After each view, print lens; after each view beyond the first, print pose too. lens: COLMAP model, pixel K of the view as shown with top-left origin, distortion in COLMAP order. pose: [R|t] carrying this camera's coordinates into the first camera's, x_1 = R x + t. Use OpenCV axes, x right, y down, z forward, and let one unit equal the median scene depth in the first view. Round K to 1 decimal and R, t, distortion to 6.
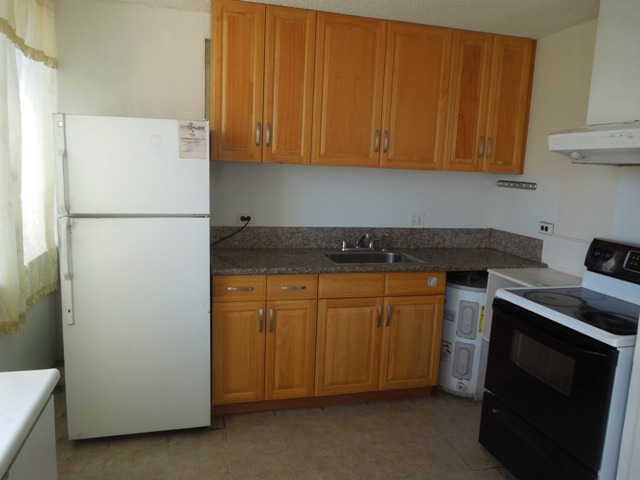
lens RADIAL K [[482.6, 0, 320.0], [0, 482.6, 240.0], [0, 0, 1]] dist [-0.006743, -0.002848]
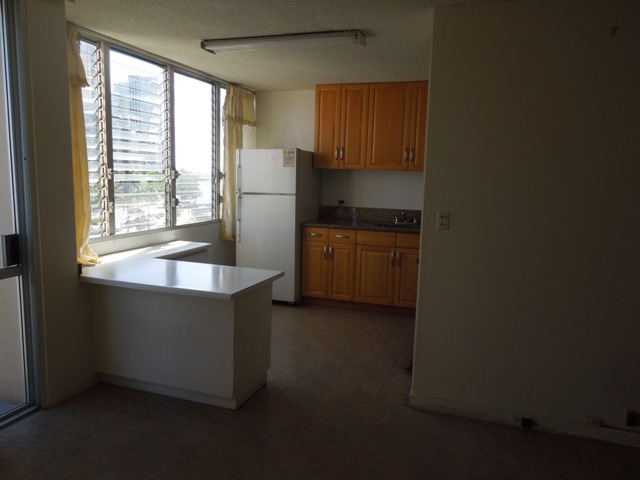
lens RADIAL K [[482.6, 0, 320.0], [0, 482.6, 240.0], [0, 0, 1]] dist [-0.006743, -0.002848]
pose [[0.827705, 0.056795, -0.558282, 0.861193], [-0.076936, 0.996956, -0.012643, 0.136225], [0.555864, 0.053417, 0.829555, -0.539716]]
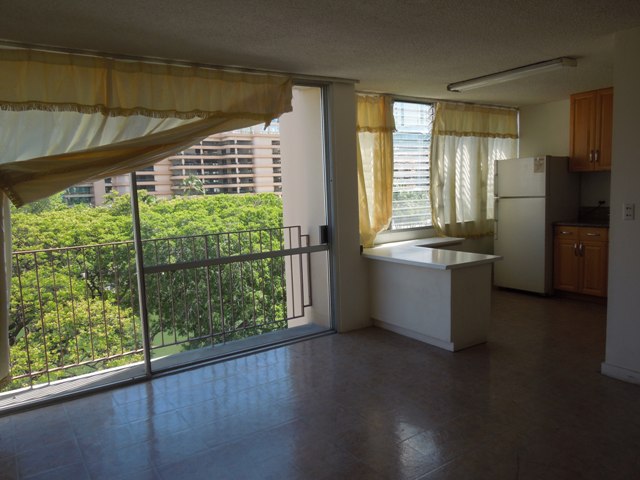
lens RADIAL K [[482.6, 0, 320.0], [0, 482.6, 240.0], [0, 0, 1]] dist [-0.006743, -0.002848]
pose [[0.327602, 0.050030, -0.943490, 1.354070], [-0.092369, 0.995509, 0.020716, 0.175182], [0.940290, 0.080363, 0.330752, -0.636994]]
